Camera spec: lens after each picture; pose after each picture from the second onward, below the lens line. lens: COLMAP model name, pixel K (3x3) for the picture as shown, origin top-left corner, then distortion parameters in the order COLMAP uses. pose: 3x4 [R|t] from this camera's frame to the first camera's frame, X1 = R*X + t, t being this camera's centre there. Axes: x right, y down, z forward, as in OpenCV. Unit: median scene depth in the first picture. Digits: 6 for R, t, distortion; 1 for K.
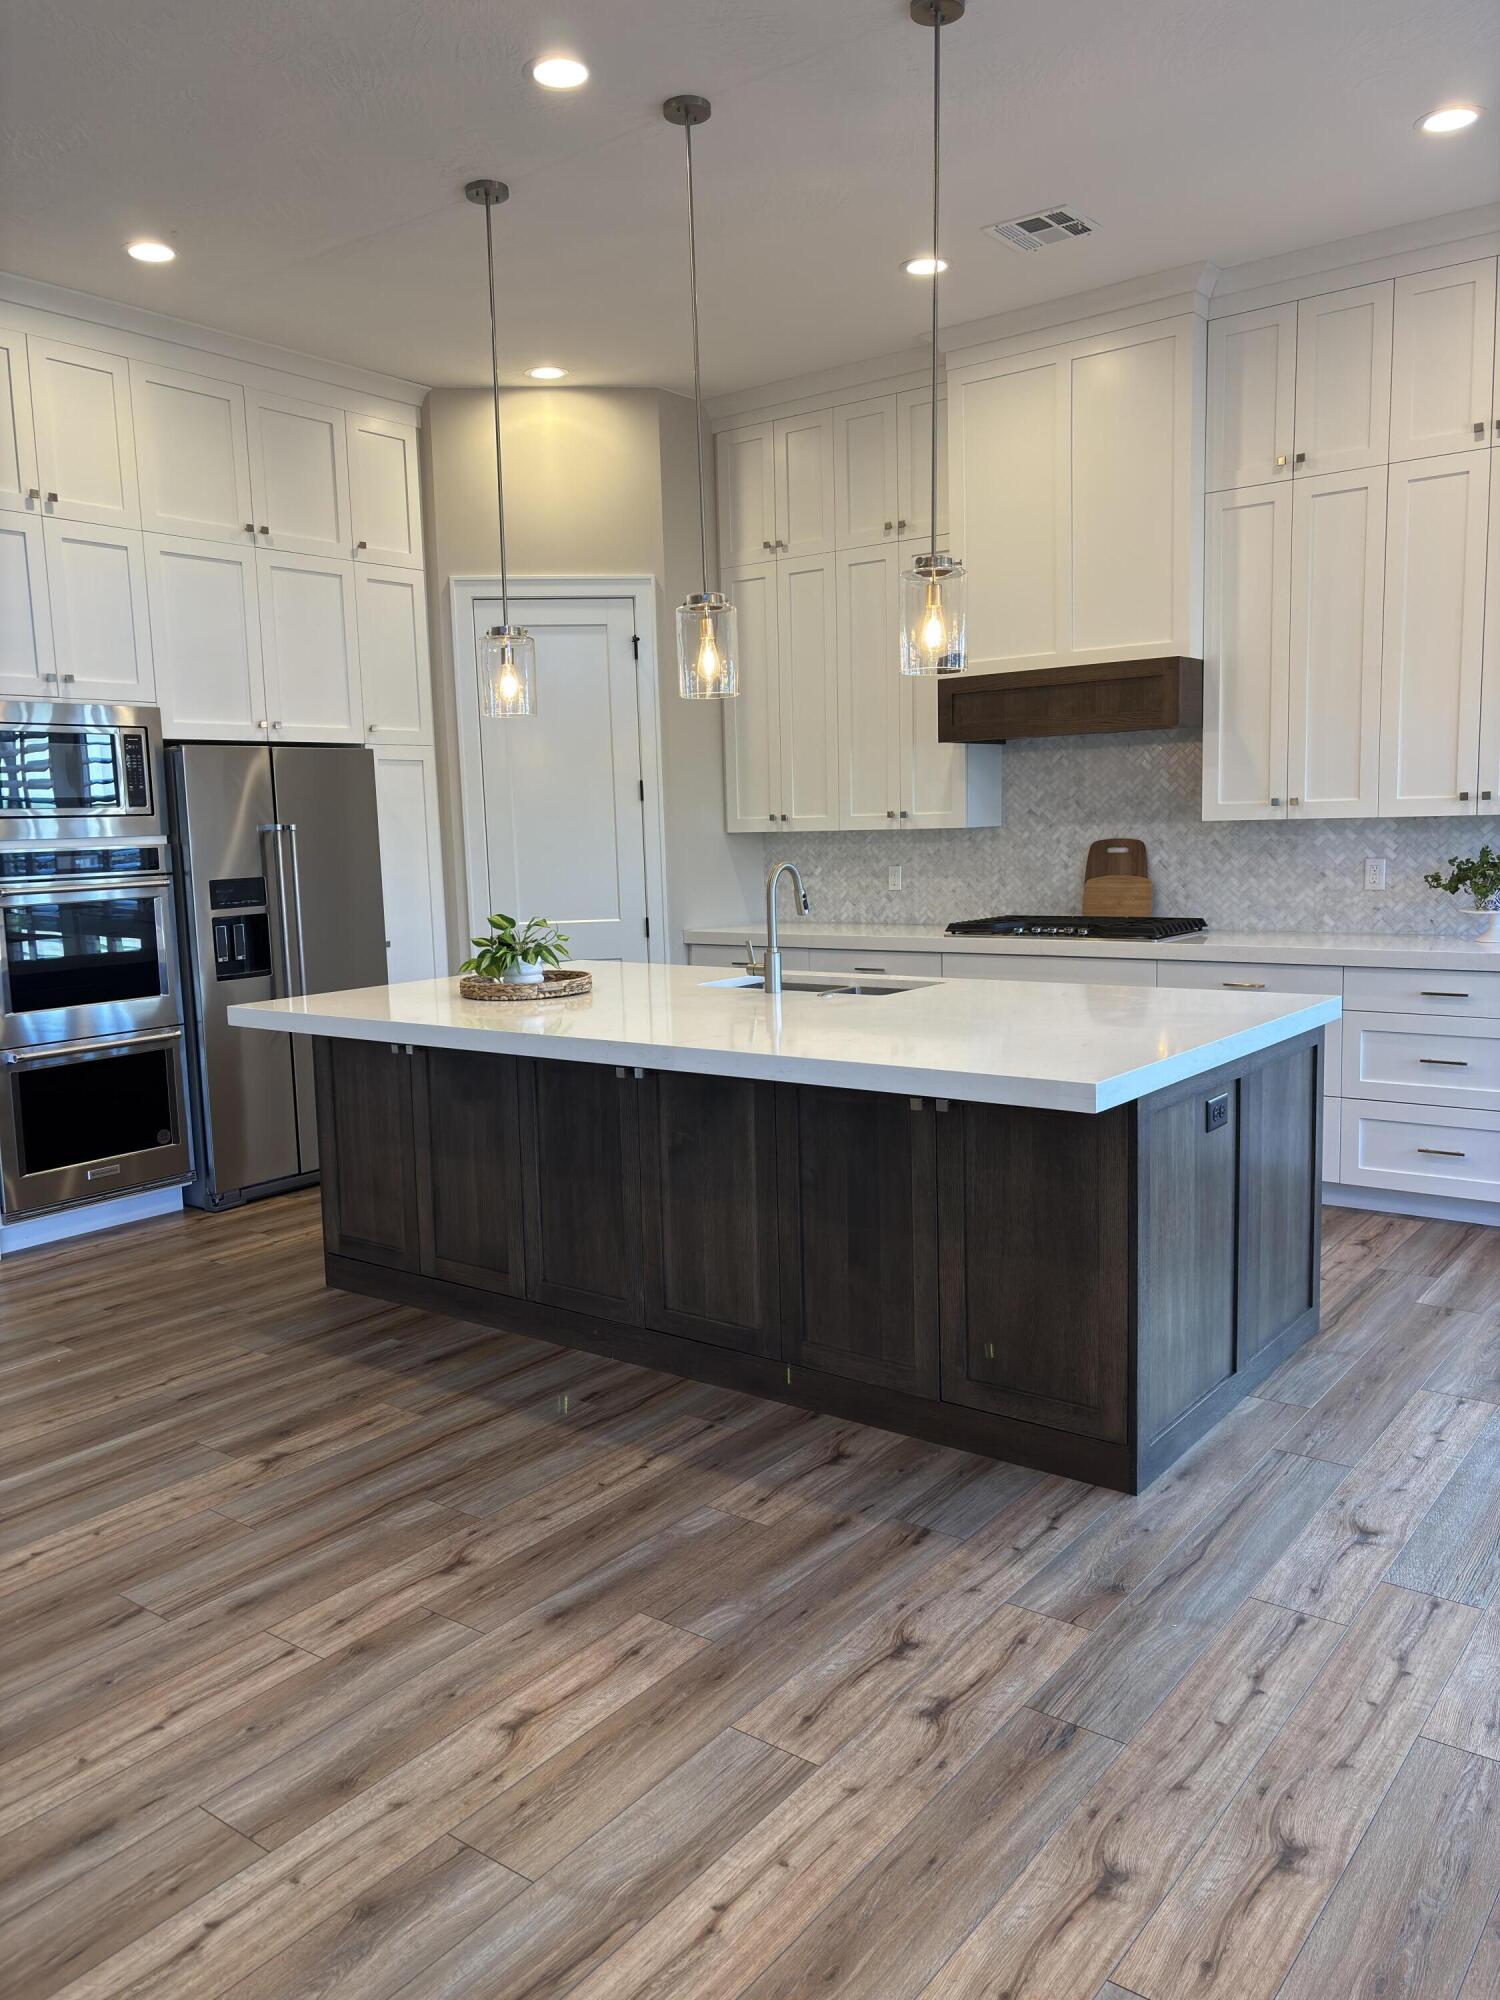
lens RADIAL K [[1497.0, 0, 733.5], [0, 1497.0, 1001.9], [0, 0, 1]] dist [0.030939, -0.001058]
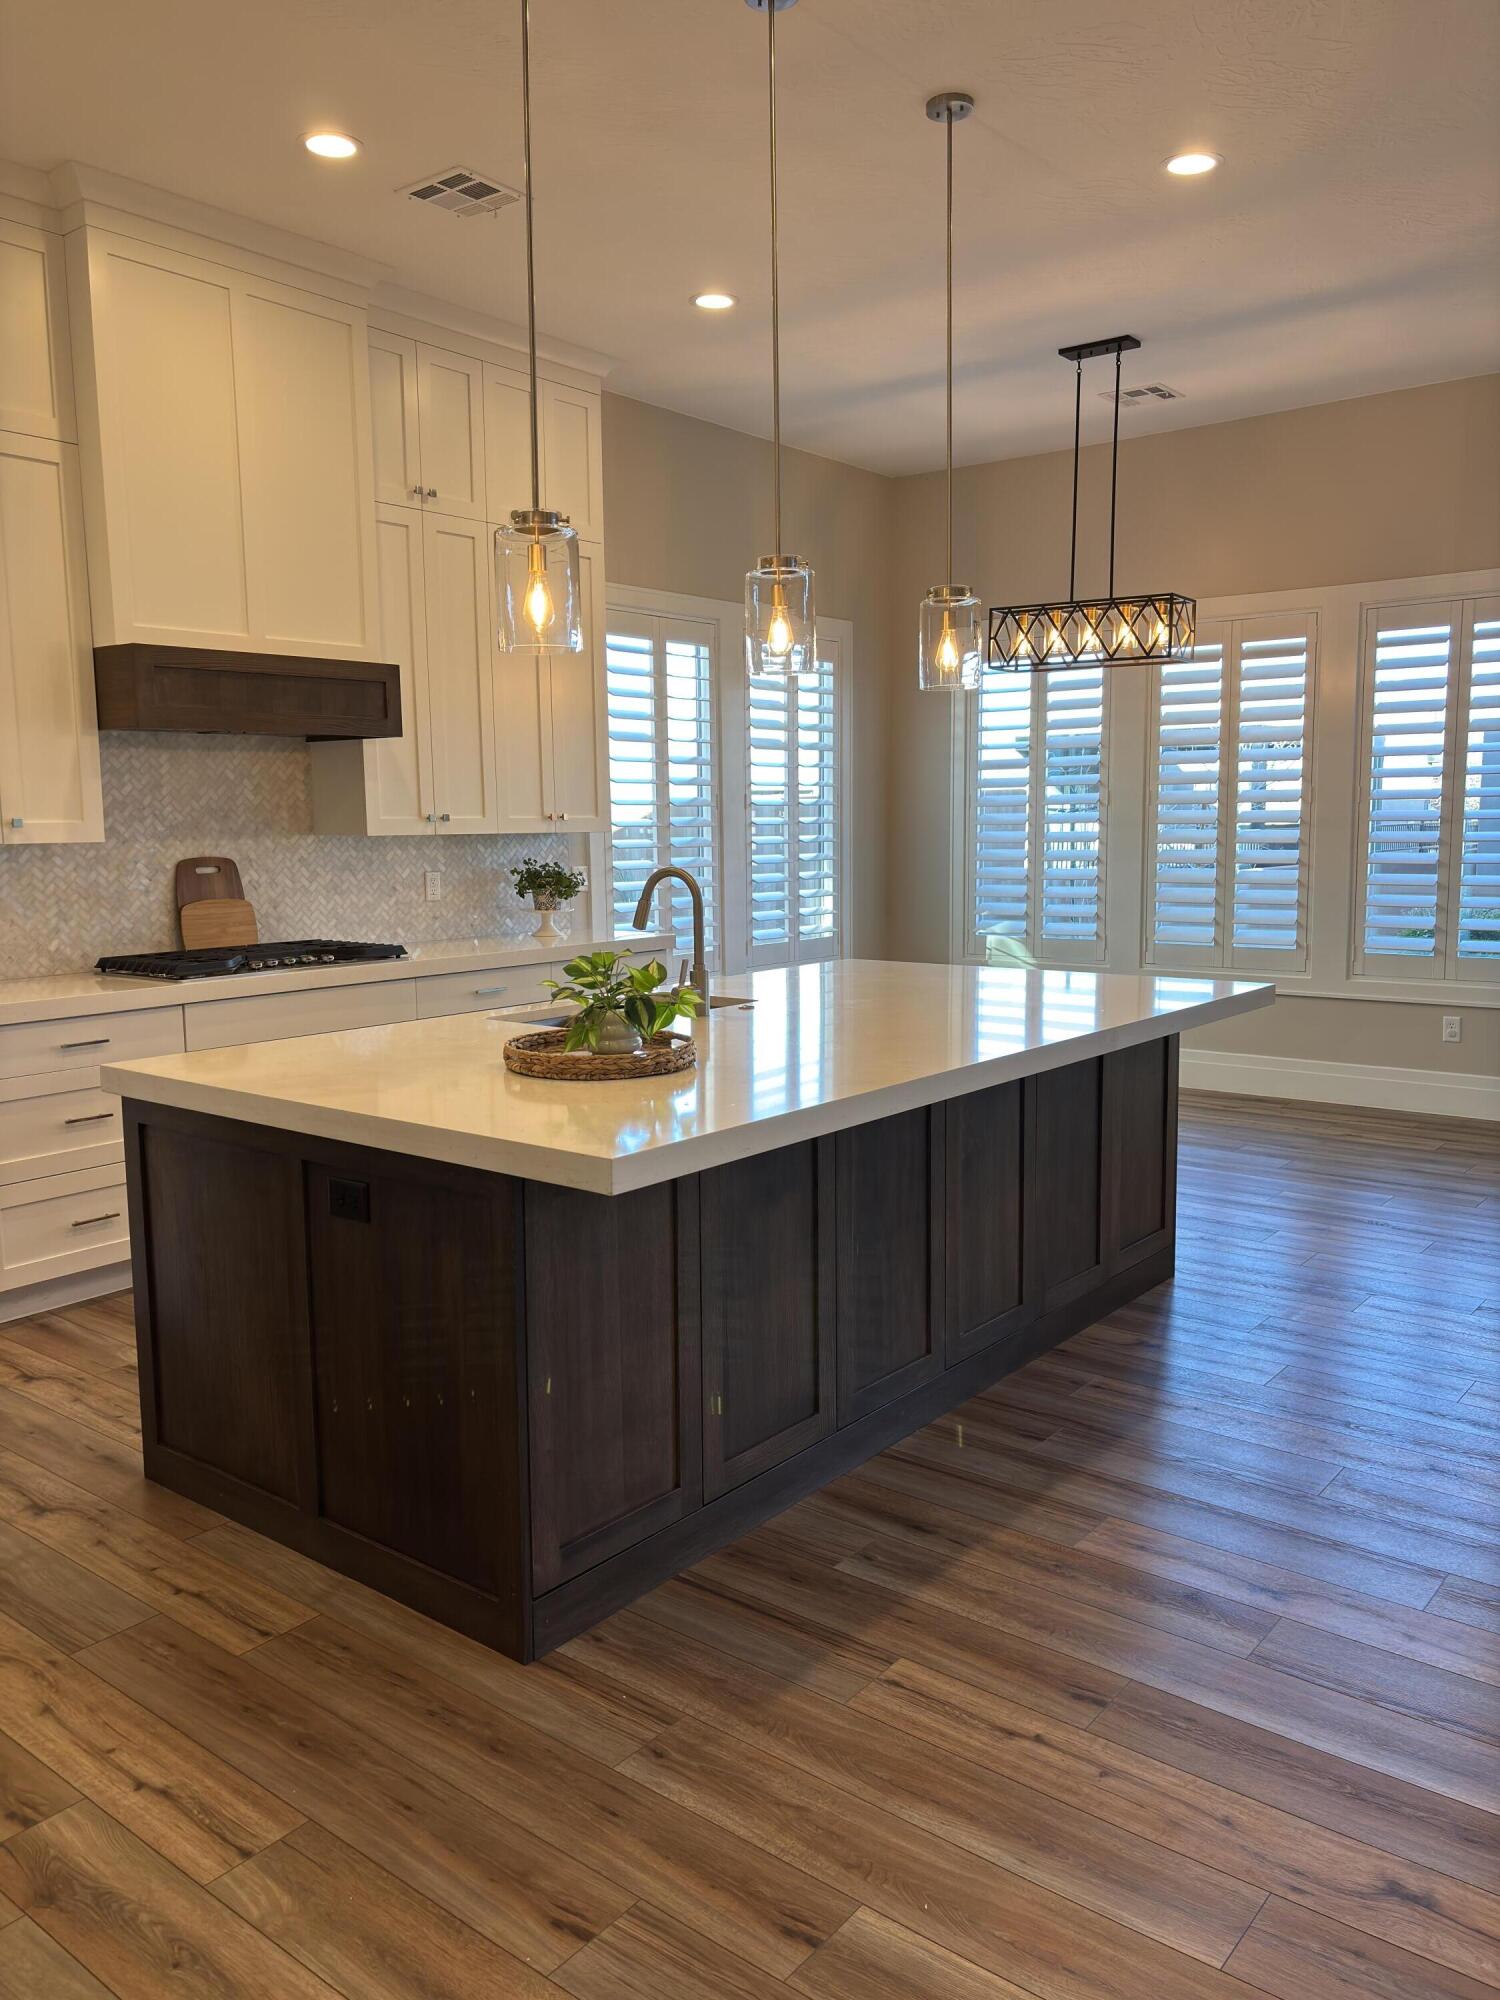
lens RADIAL K [[1501.3, 0, 750.0], [0, 1501.3, 1000.0], [0, 0, 1]] dist [0.005502, 0.003304]
pose [[0.022917, -0.093382, 0.995367, -0.852805], [0.133112, 0.987048, 0.089537, -0.090259], [-0.990836, 0.130443, 0.035050, 0.953897]]
